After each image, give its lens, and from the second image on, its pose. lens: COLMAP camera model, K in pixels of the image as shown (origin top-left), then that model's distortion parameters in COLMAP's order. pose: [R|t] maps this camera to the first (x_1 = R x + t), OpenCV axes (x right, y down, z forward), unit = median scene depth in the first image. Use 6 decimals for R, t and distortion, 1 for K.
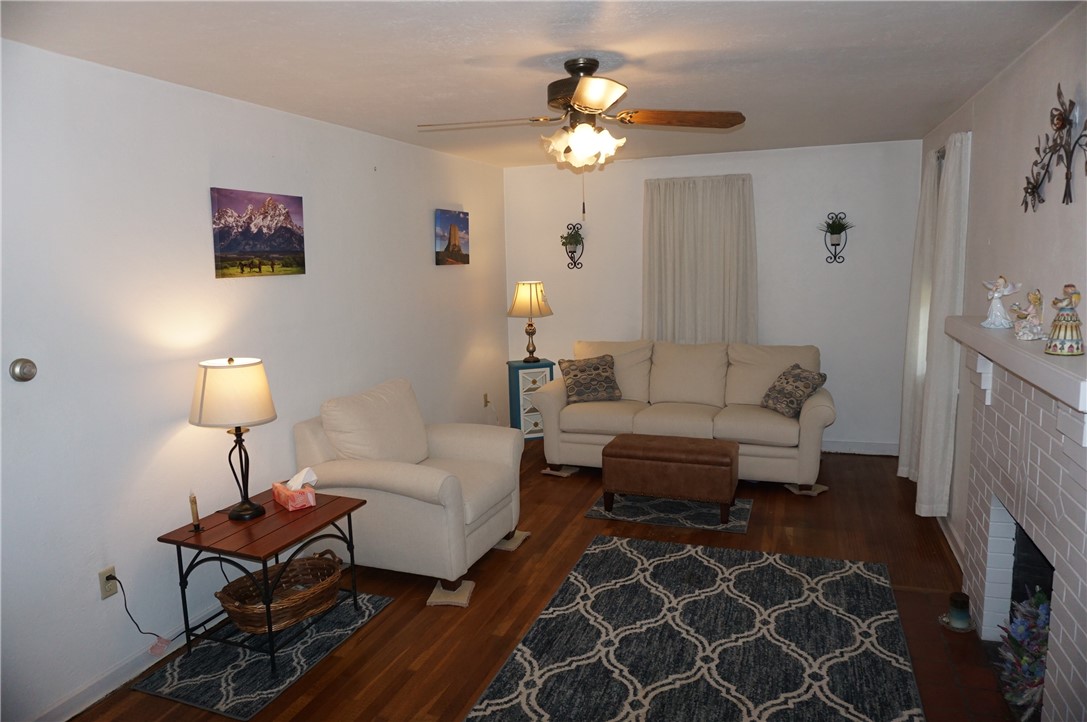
lens RADIAL K [[719.6, 0, 543.5], [0, 719.6, 361.0], [0, 0, 1]] dist [-0.065996, 0.039702]
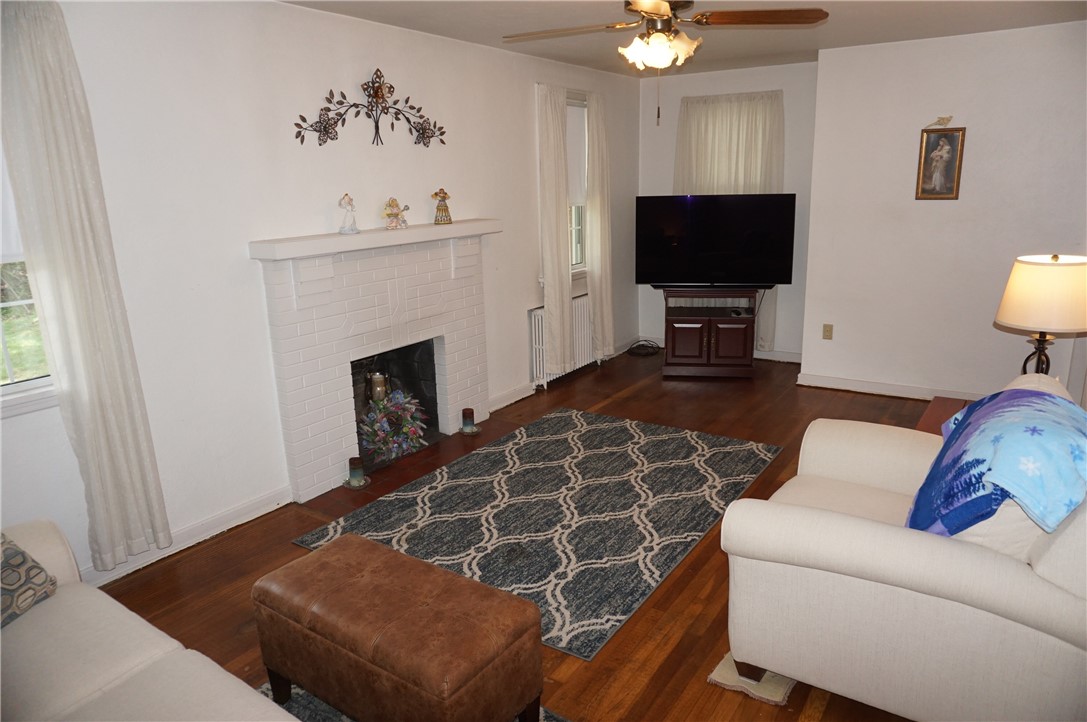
lens RADIAL K [[719.6, 0, 543.5], [0, 719.6, 361.0], [0, 0, 1]] dist [-0.065996, 0.039702]
pose [[-0.967764, -0.006021, 0.251785, -0.041608], [0.092399, 0.921519, 0.377182, -0.253982], [-0.234296, 0.388287, -0.891257, 1.860480]]
